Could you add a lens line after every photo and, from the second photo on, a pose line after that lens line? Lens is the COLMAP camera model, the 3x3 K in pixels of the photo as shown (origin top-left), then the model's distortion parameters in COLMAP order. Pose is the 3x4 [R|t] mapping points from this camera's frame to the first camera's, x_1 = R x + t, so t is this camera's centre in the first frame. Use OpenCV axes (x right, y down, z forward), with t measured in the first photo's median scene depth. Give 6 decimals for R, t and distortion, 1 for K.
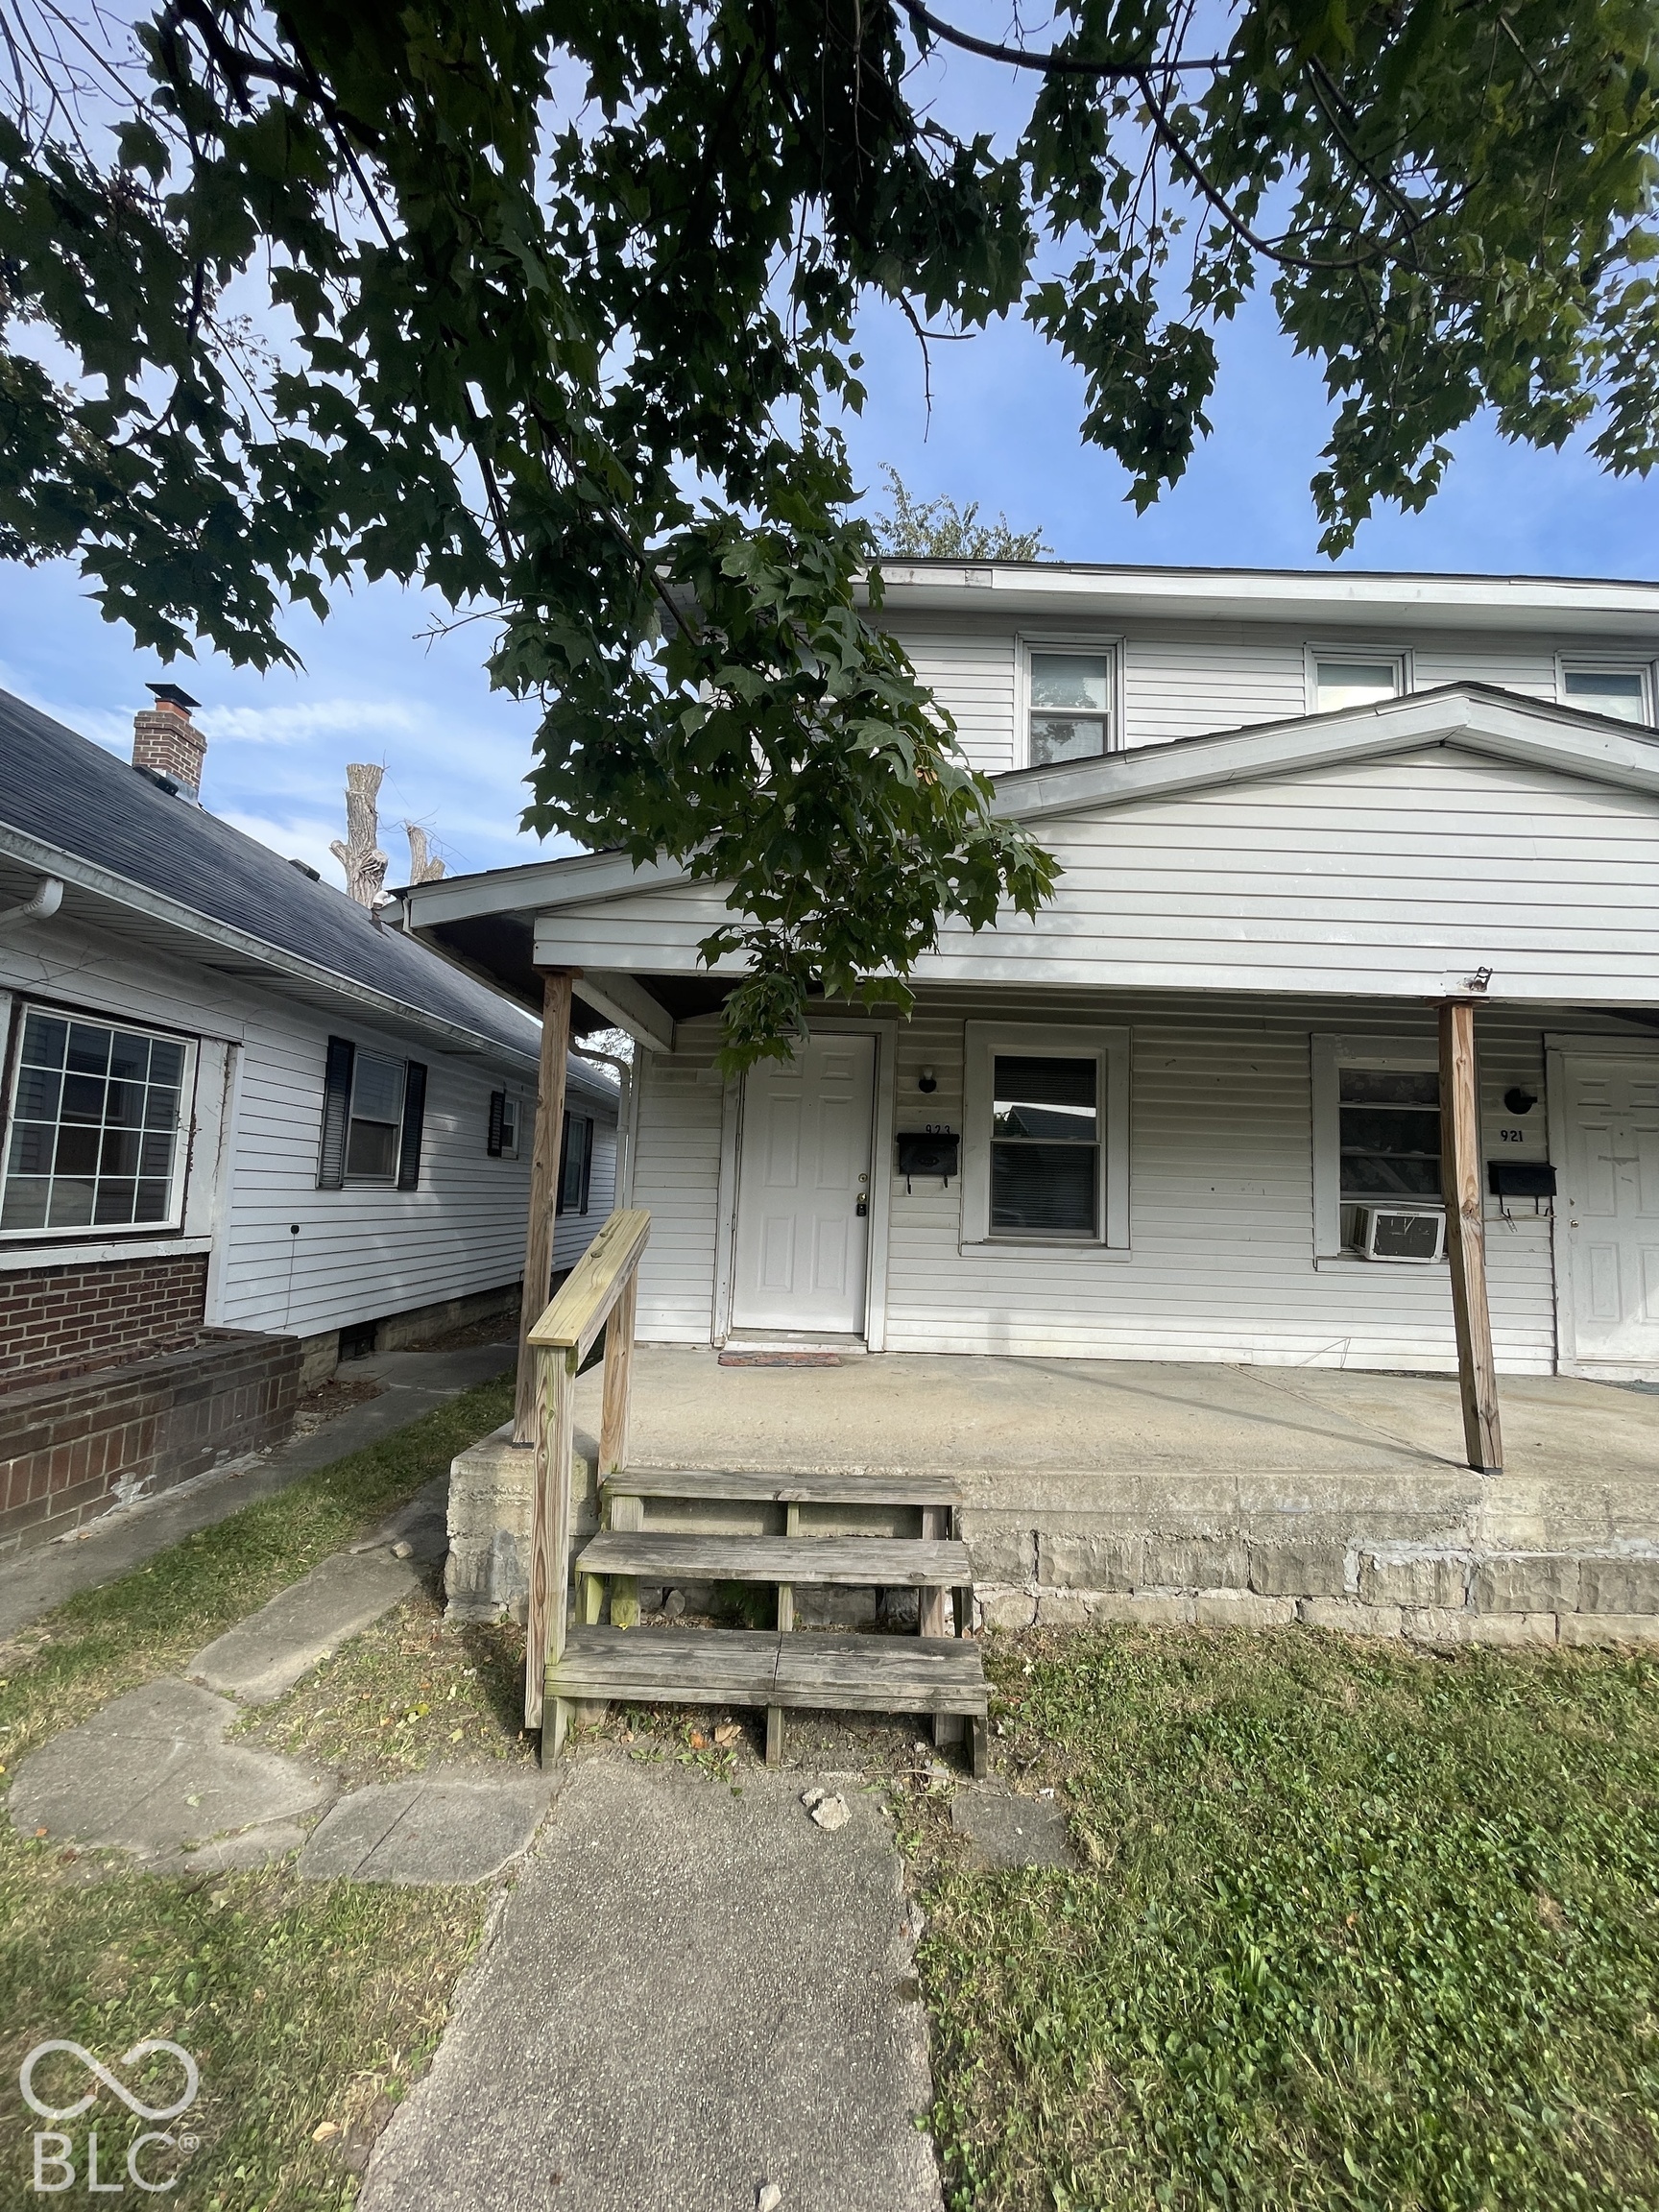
lens RADIAL K [[891.5, 0, 836.9], [0, 891.5, 1099.2], [0, 0, 1]] dist [-0.001739, 0.000226]
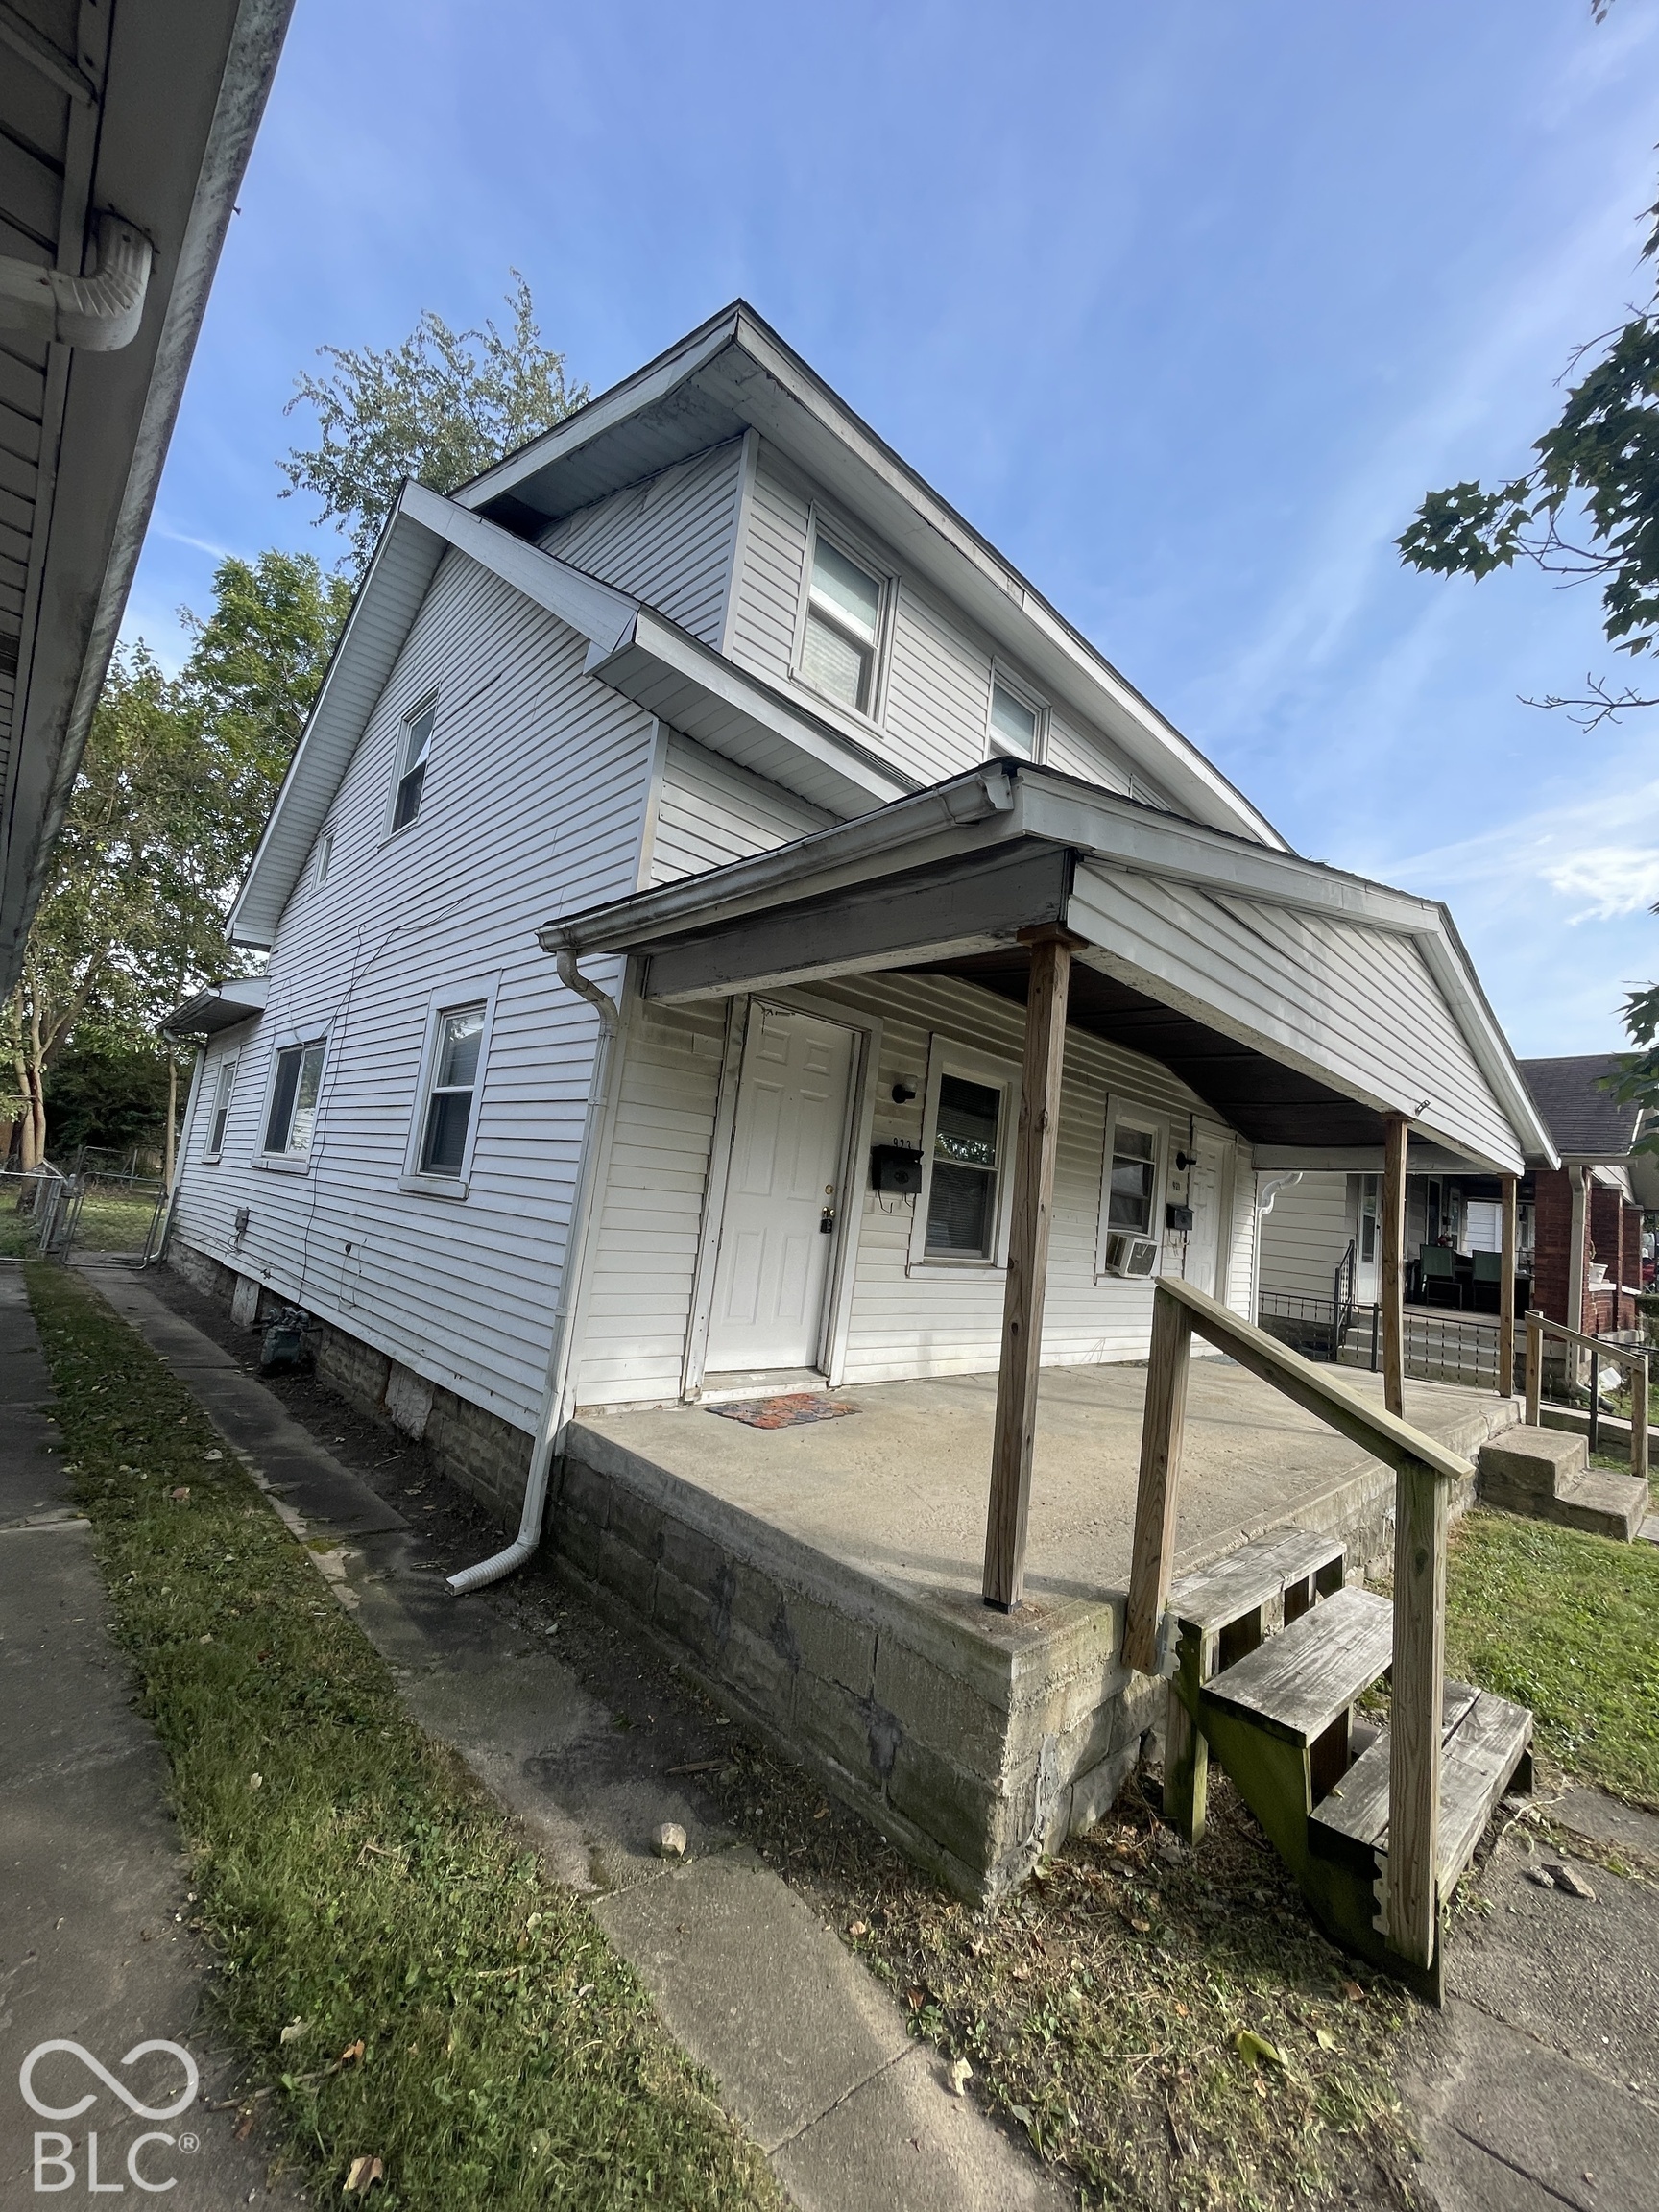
lens RADIAL K [[891.5, 0, 836.9], [0, 891.5, 1099.2], [0, 0, 1]] dist [-0.001739, 0.000226]
pose [[0.708325, 0.124915, 0.694746, -0.603679], [-0.152892, 0.988003, -0.021762, 0.019345], [-0.689129, -0.090806, 0.718926, 0.383720]]
